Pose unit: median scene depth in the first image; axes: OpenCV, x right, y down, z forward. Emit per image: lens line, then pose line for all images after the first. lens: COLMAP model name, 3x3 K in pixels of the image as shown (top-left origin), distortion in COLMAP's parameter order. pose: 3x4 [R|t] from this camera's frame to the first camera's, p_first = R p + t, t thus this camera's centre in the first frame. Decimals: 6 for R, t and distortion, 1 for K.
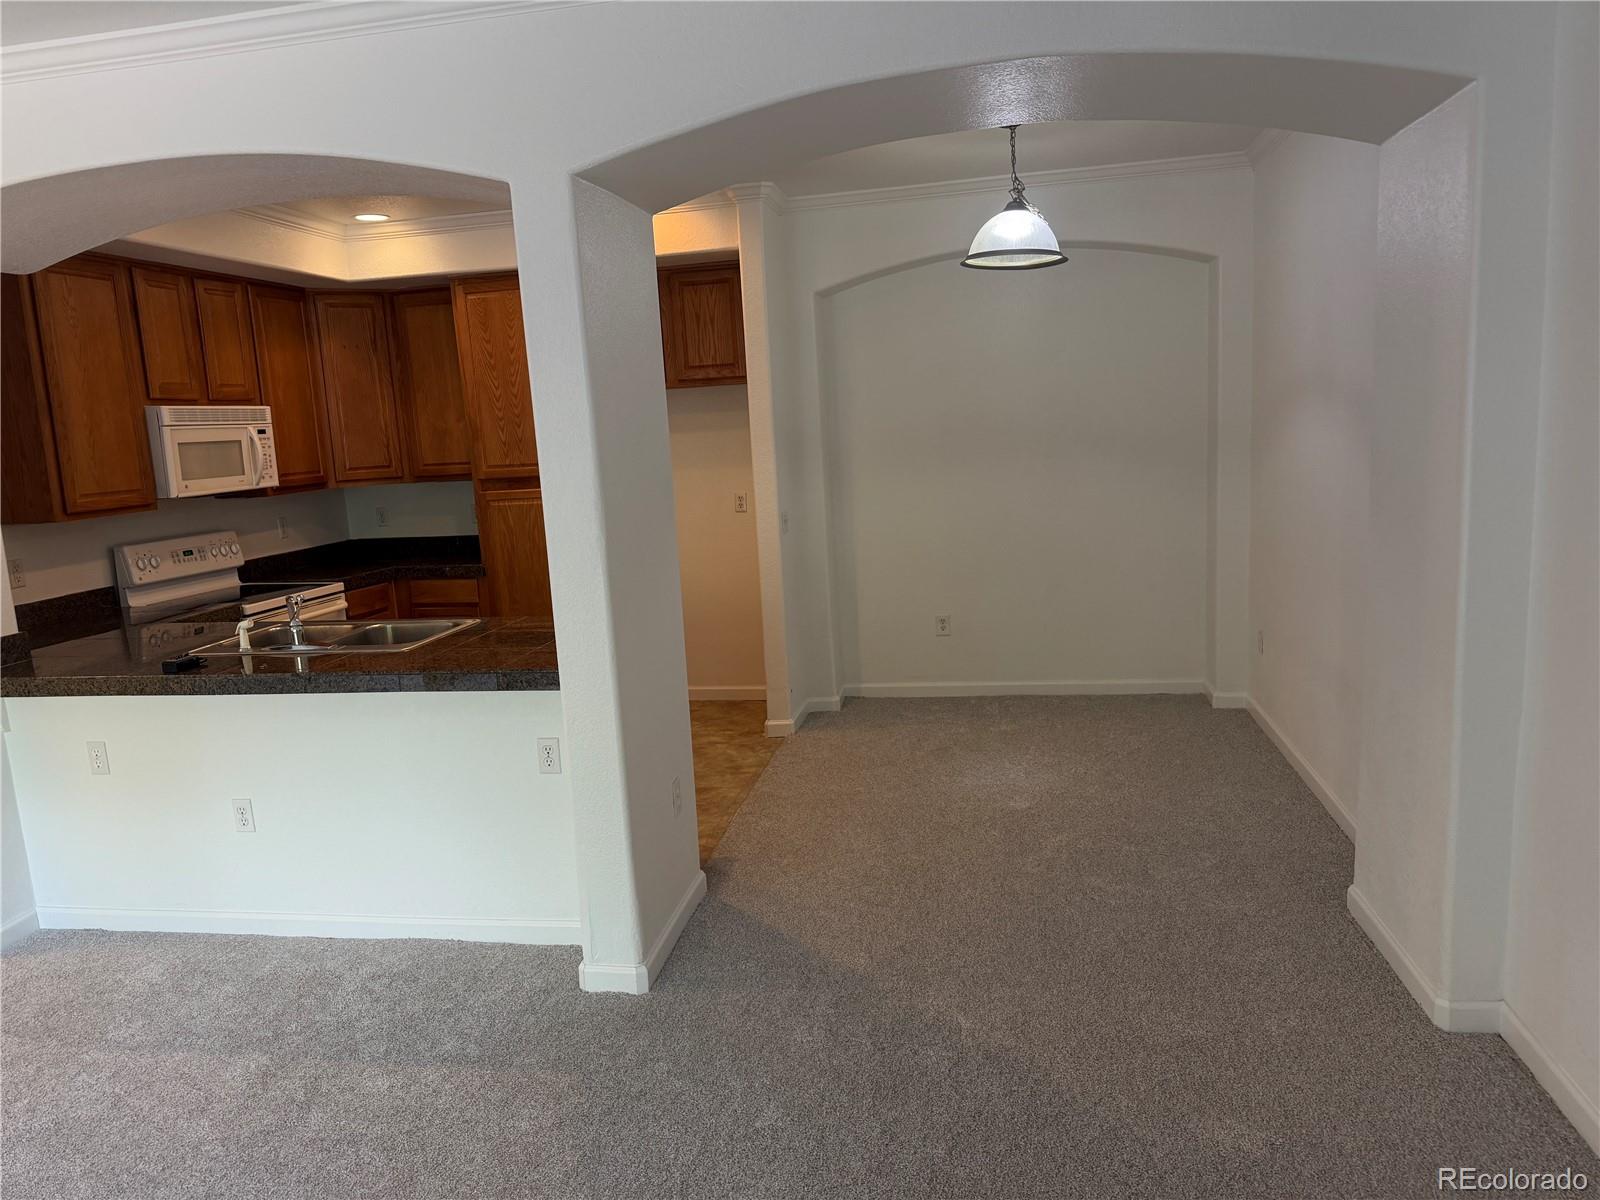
lens RADIAL K [[1113.1, 0, 778.6], [0, 1113.1, 603.4], [0, 0, 1]] dist [0.071582, -0.094174]
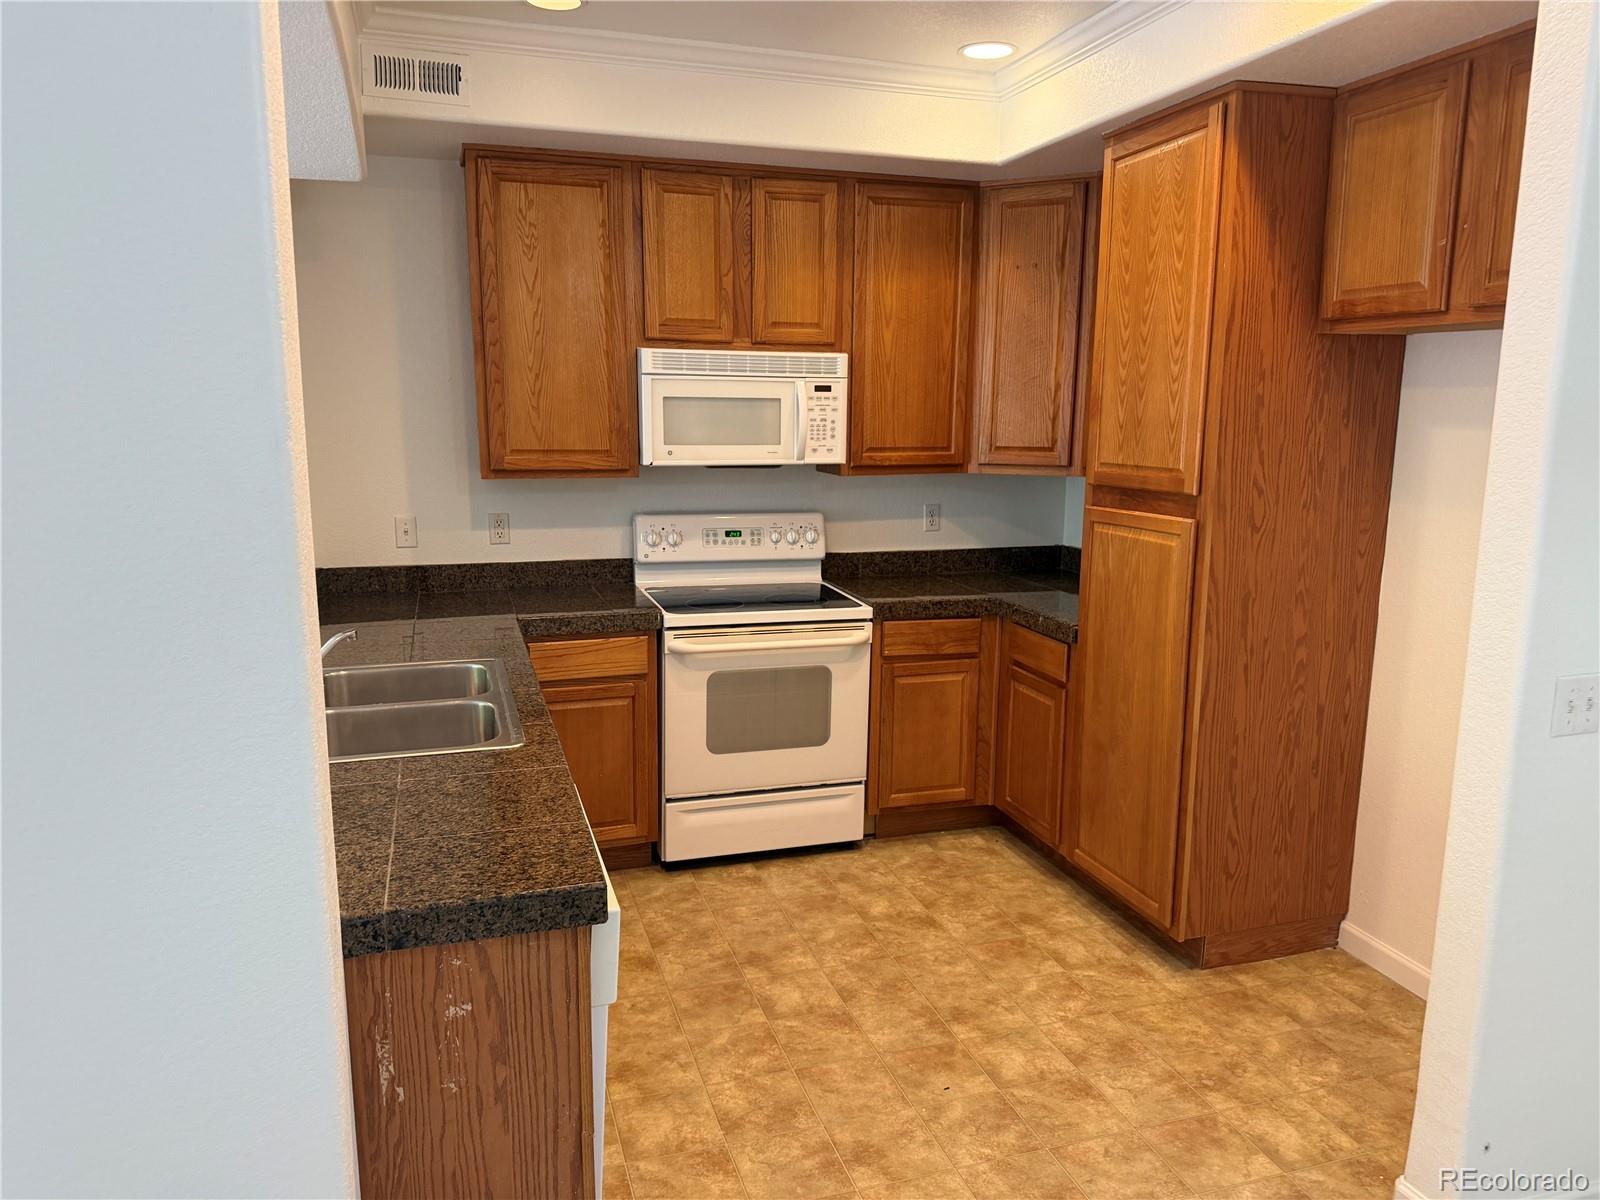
lens RADIAL K [[1113.1, 0, 809.1], [0, 1113.1, 612.7], [0, 0, 1]] dist [0.071582, -0.094174]
pose [[0.480116, 0.217220, -0.849885, 0.212626], [-0.177329, 0.972886, 0.148481, -0.127381], [0.859095, 0.079421, 0.505617, 0.695418]]
